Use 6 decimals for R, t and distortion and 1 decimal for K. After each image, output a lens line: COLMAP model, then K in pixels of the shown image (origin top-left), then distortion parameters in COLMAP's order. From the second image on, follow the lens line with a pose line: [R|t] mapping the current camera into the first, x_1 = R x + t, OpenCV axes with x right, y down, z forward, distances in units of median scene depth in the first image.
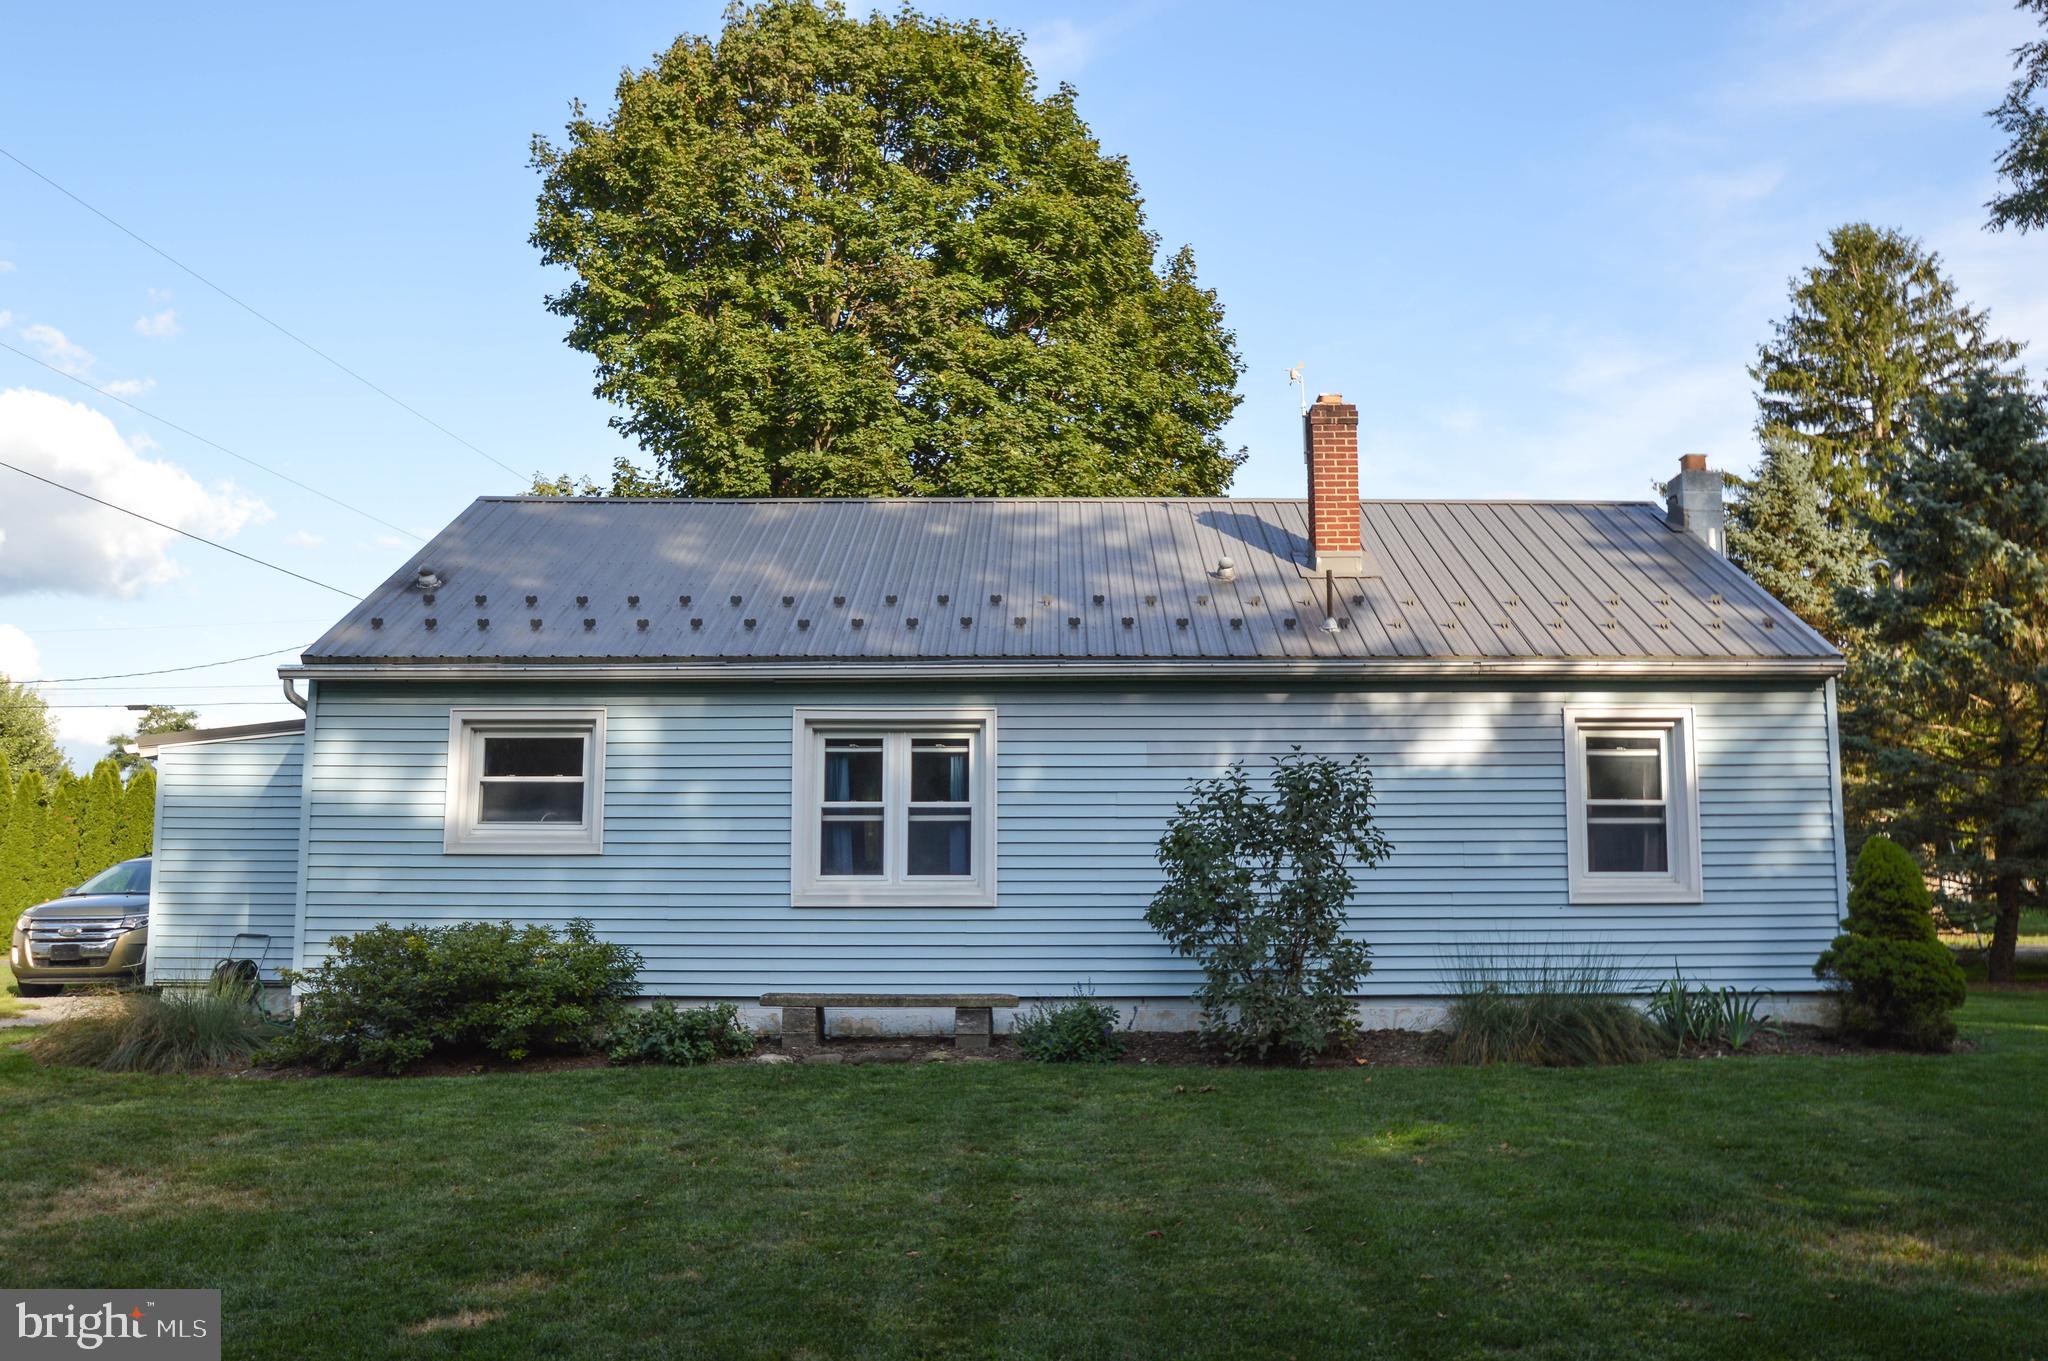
lens RADIAL K [[1666.1, 0, 1024.0], [0, 1666.1, 680.5], [0, 0, 1]] dist [-0.084171, 0.000885]
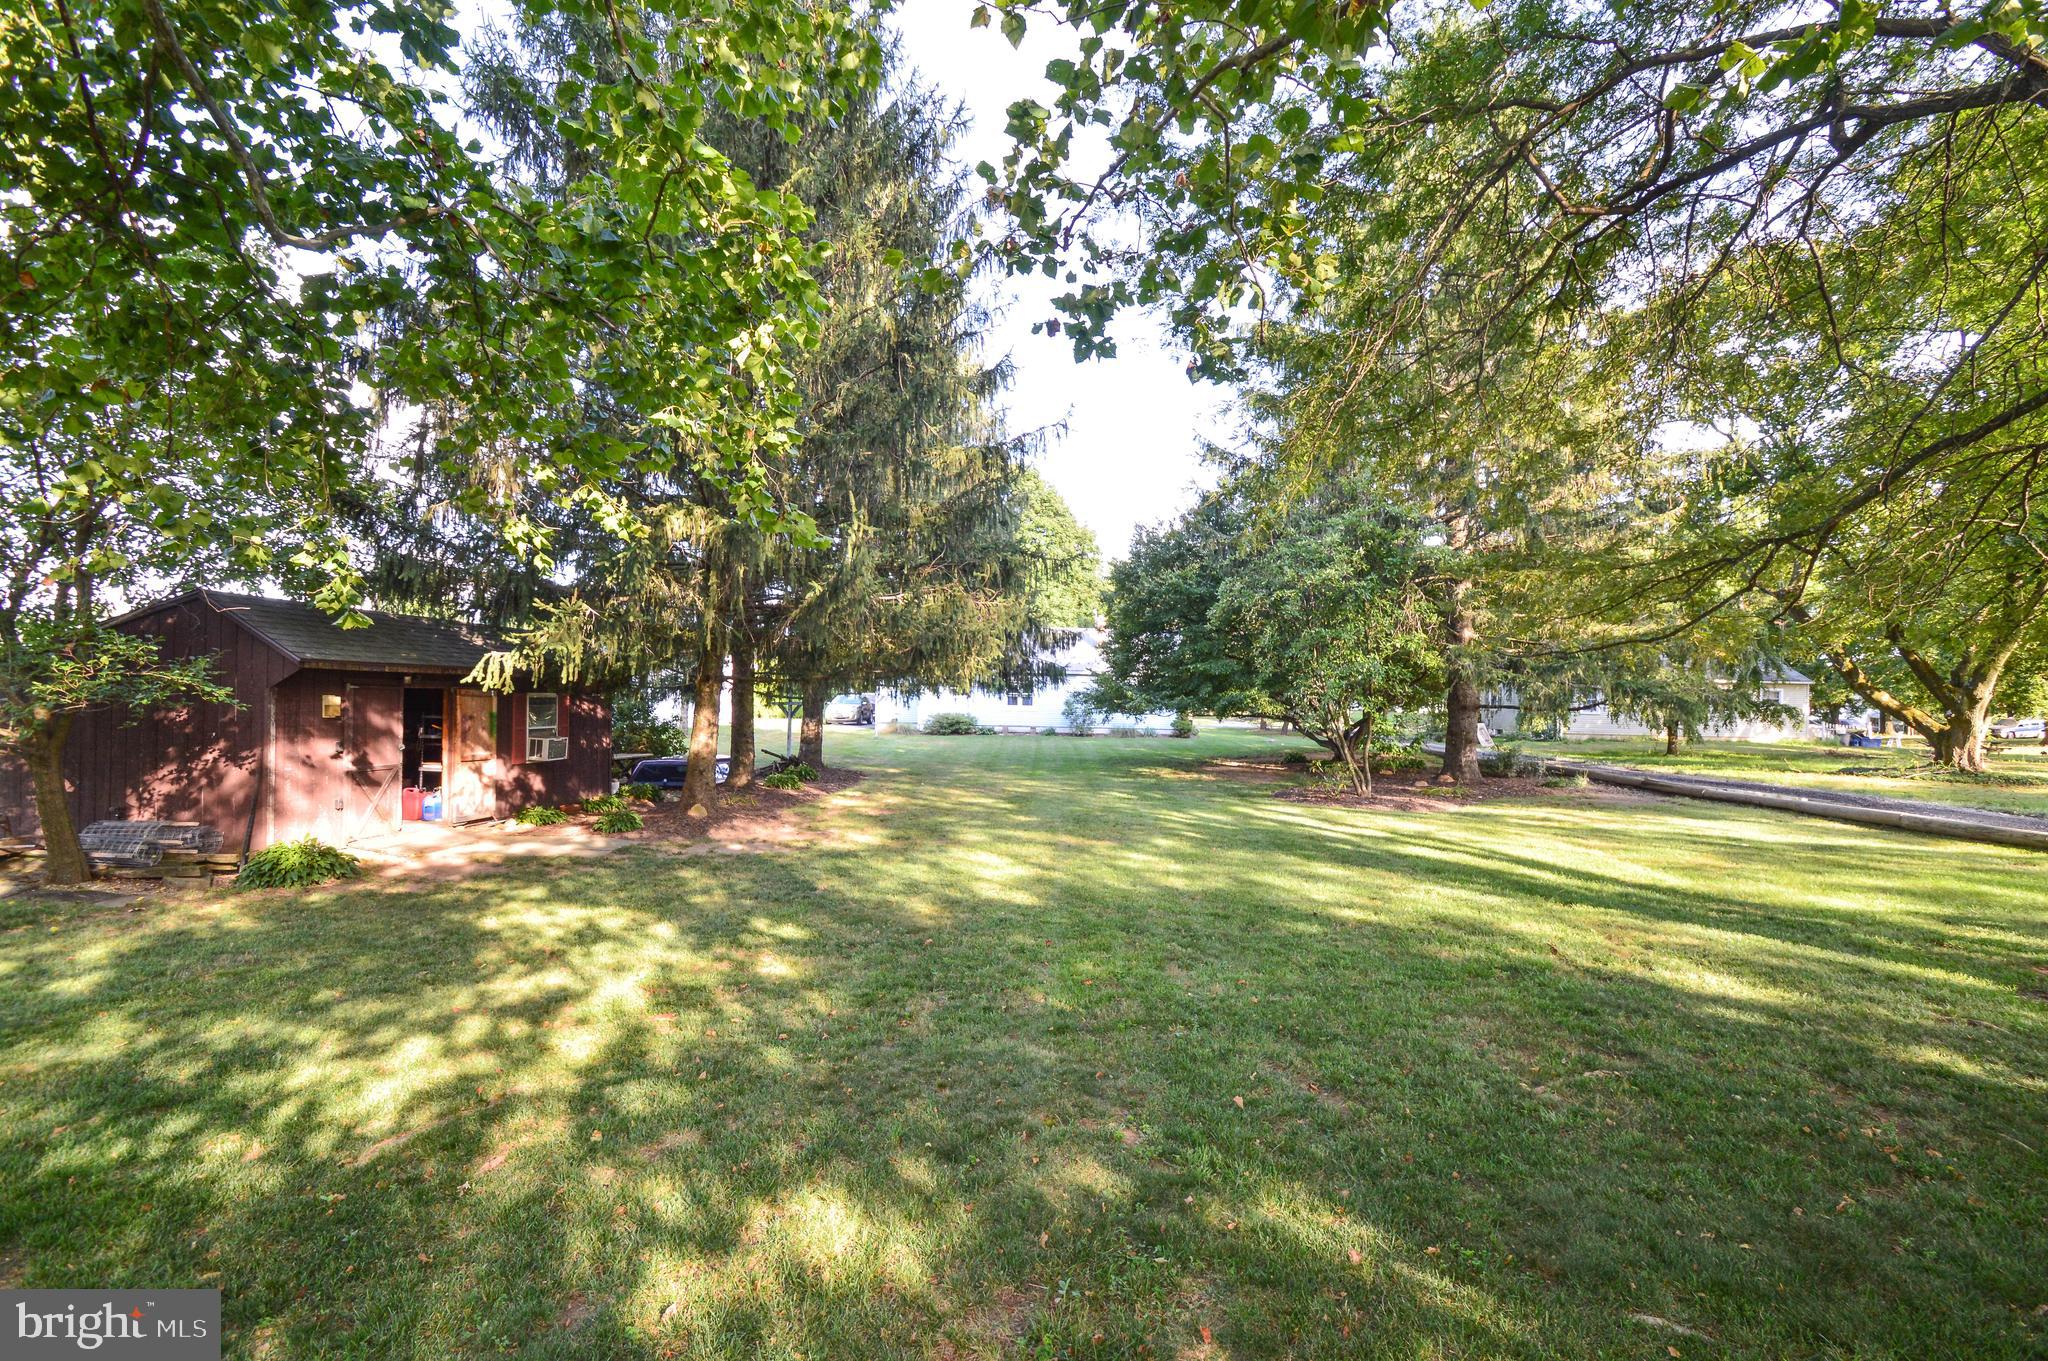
lens RADIAL K [[920.4, 0, 1024.0], [0, 920.4, 680.5], [0, 0, 1]] dist [0.002248, -0.009037]
pose [[0.999731, 0.023040, -0.002673, -0.060642], [-0.022590, 0.993338, 0.113004, -0.364426], [0.005259, -0.112913, 0.993591, -2.392938]]
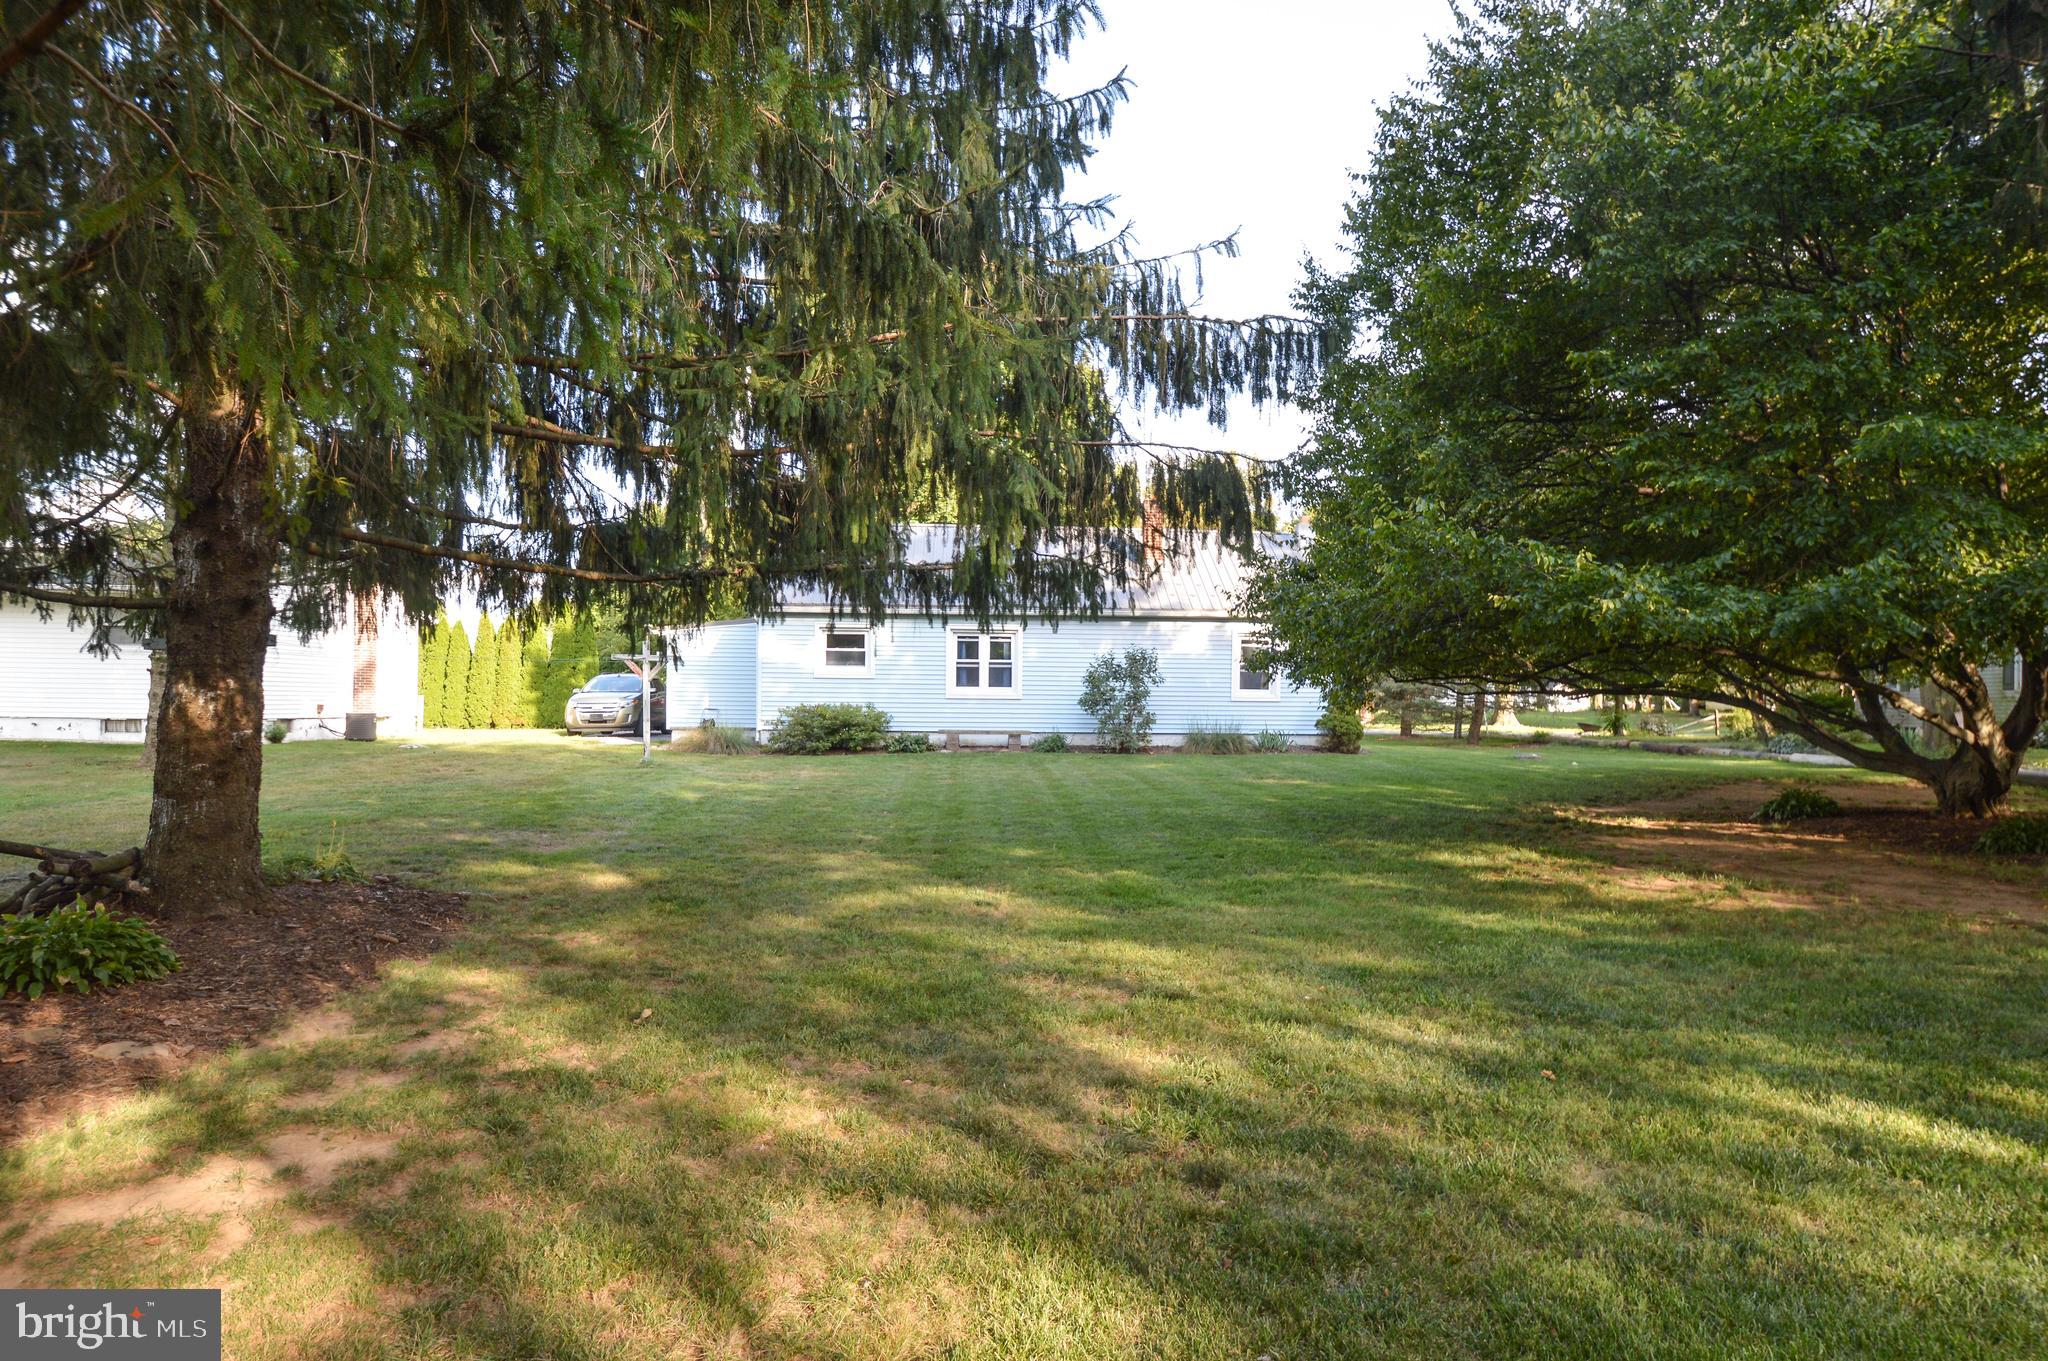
lens RADIAL K [[1221.9, 0, 1024.0], [0, 1221.9, 680.5], [0, 0, 1]] dist [-0.001707, -0.000229]
pose [[0.997755, 0.013434, 0.065605, -0.151992], [-0.020628, 0.993692, 0.110234, -0.120907], [-0.063711, -0.111340, 0.991738, -1.032181]]
